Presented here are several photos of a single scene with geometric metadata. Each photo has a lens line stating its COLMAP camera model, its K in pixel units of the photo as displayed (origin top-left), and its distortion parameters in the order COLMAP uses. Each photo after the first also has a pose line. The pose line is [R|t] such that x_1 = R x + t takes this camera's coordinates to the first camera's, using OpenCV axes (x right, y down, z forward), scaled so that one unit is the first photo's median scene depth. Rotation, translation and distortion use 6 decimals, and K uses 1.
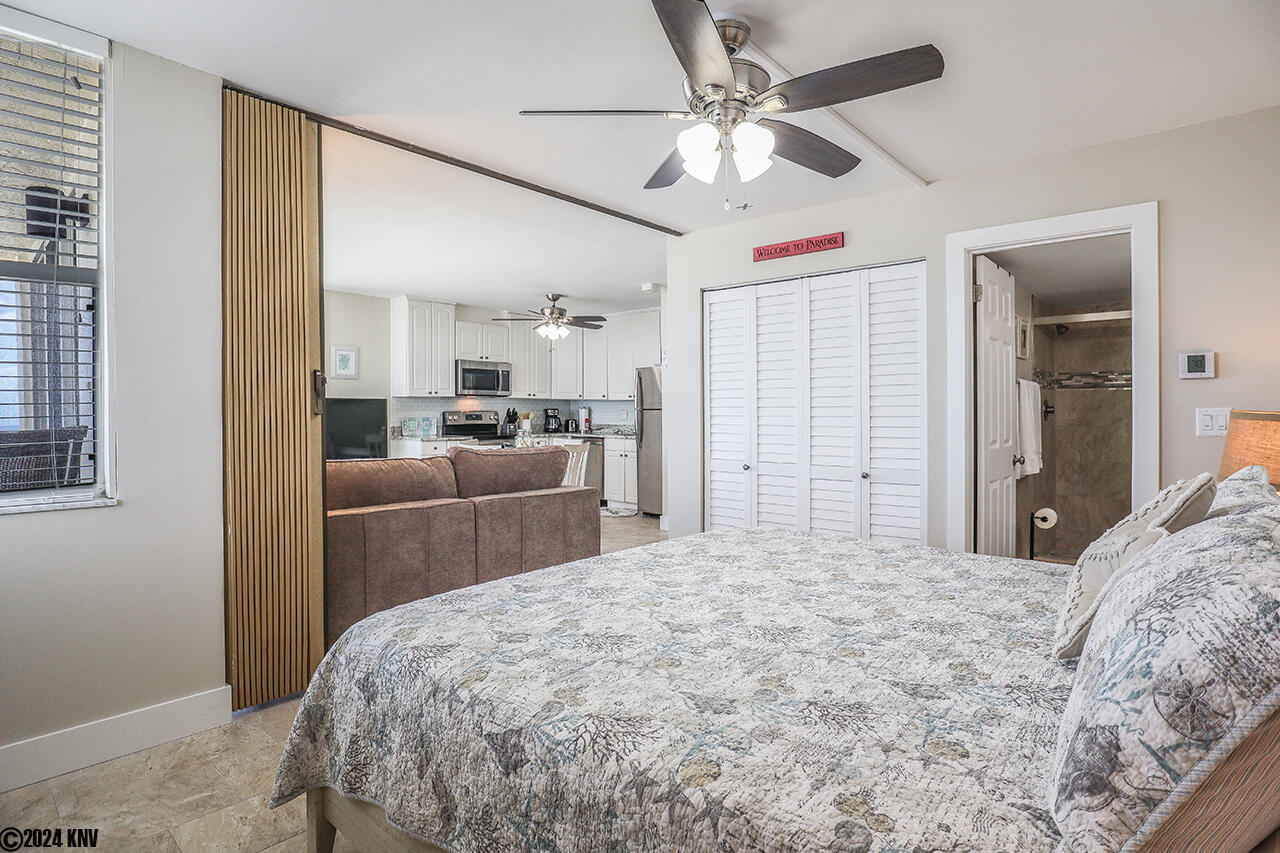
lens RADIAL K [[657.1, 0, 632.9], [0, 657.1, 430.4], [0, 0, 1]] dist [-0.034089, 0.007131]
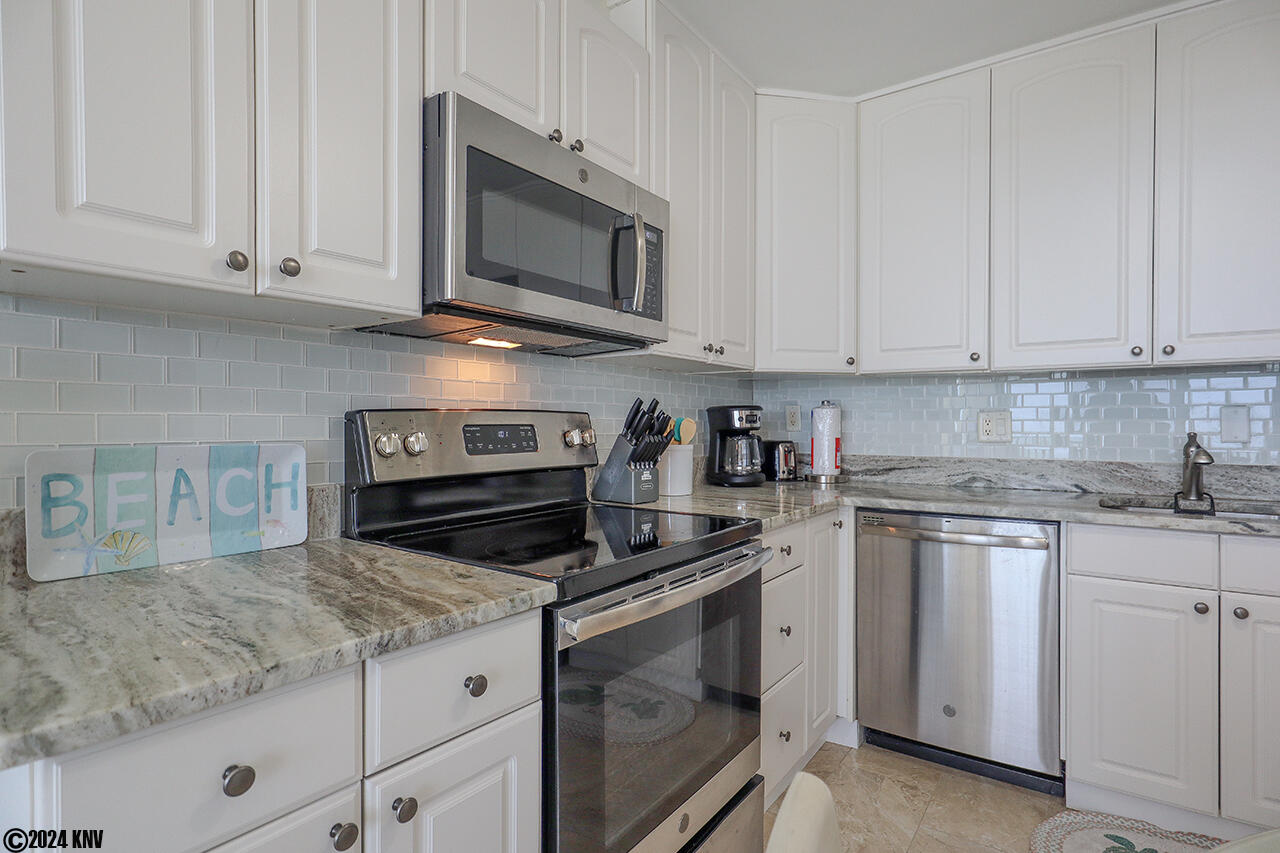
lens RADIAL K [[657.1, 0, 630.5], [0, 657.1, 430.8], [0, 0, 1]] dist [-0.034089, 0.007131]
pose [[0.995141, -0.002840, 0.098415, -0.230849], [0.004733, 0.999808, -0.019001, -0.019049], [-0.098342, 0.019375, 0.994964, 0.816825]]
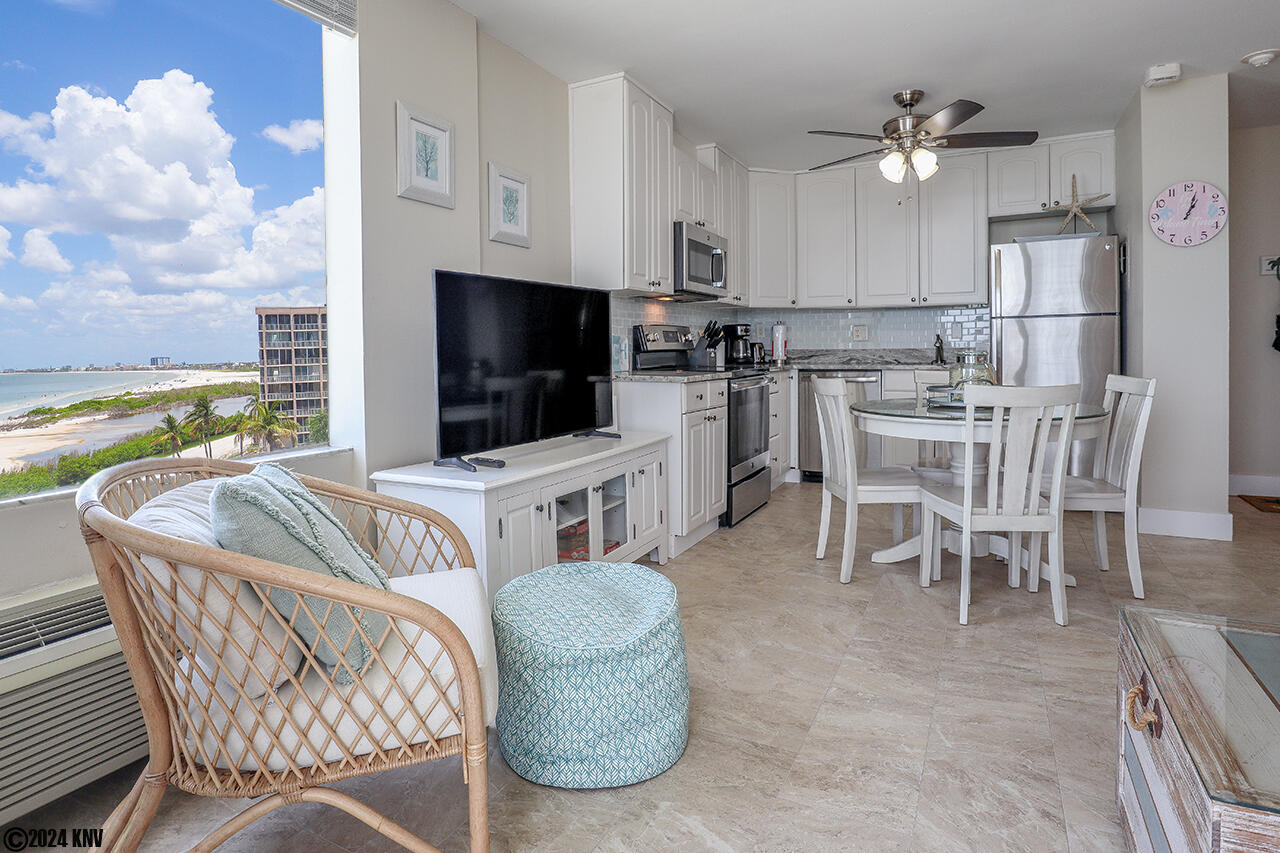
lens RADIAL K [[705.8, 0, 640.9], [0, 705.8, 383.0], [0, 0, 1]] dist [-0.017378, 0.004179]
pose [[0.964730, -0.025552, 0.261999, -0.432322], [0.020247, 0.999532, 0.022929, 0.003815], [-0.262462, -0.016816, 0.964796, 0.471432]]
